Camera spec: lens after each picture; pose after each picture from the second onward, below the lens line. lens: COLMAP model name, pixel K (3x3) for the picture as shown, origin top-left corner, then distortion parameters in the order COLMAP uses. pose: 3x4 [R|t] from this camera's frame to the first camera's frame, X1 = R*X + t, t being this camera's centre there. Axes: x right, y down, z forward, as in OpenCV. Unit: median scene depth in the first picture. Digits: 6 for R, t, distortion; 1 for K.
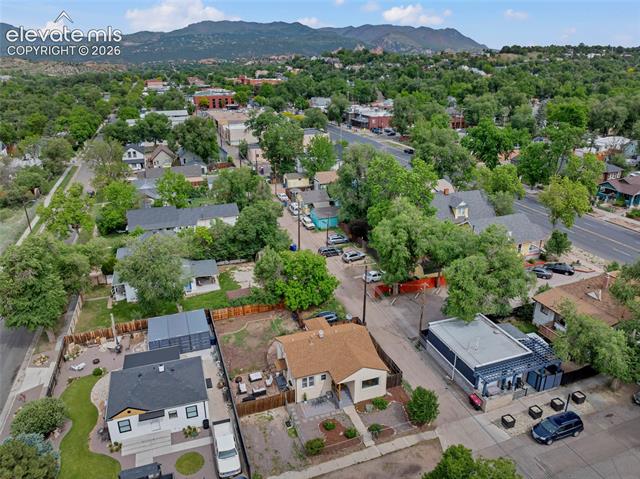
lens RADIAL K [[451.4, 0, 318.0], [0, 451.4, 240.8], [0, 0, 1]] dist [-0.037945, -0.001063]
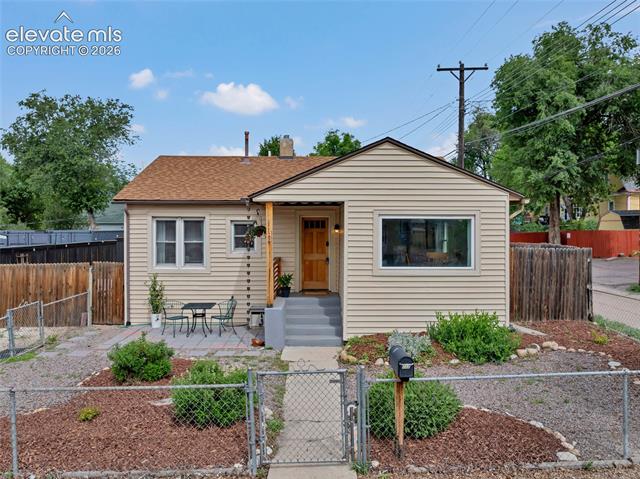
lens RADIAL K [[451.4, 0, 318.0], [0, 451.4, 240.8], [0, 0, 1]] dist [-0.037945, -0.001063]
pose [[0.948283, 0.008312, -0.317317, 0.114682], [-0.117092, 0.938318, -0.325343, 0.330499], [0.295040, 0.345673, 0.890765, 0.675921]]
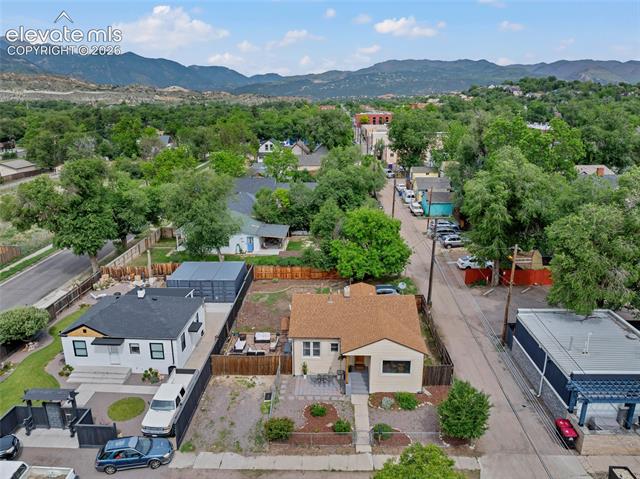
lens RADIAL K [[451.4, 0, 318.0], [0, 451.4, 240.8], [0, 0, 1]] dist [-0.037945, -0.001063]
pose [[0.929984, 0.103194, -0.352818, 0.190653], [-0.129992, 0.990094, -0.053057, 0.153149], [0.343848, 0.095206, 0.934186, 0.267704]]
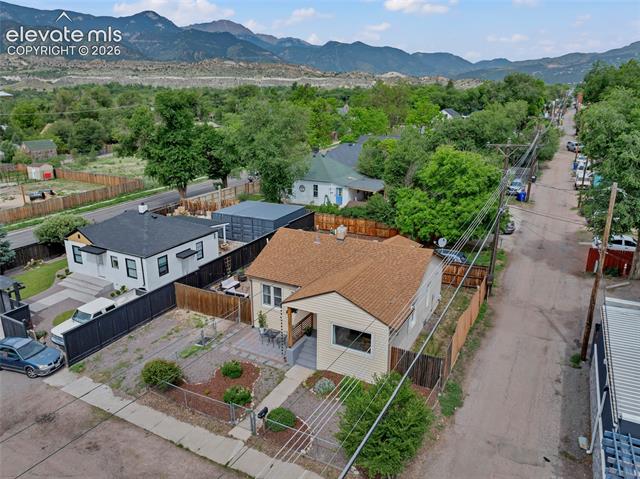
lens RADIAL K [[453.2, 0, 314.6], [0, 453.2, 239.1], [0, 0, 1]] dist [-0.034347, -0.003009]
pose [[0.664531, 0.218690, -0.714544, 0.331707], [-0.258939, 0.964364, 0.054334, 0.174161], [0.700963, 0.148917, 0.697477, 0.547252]]
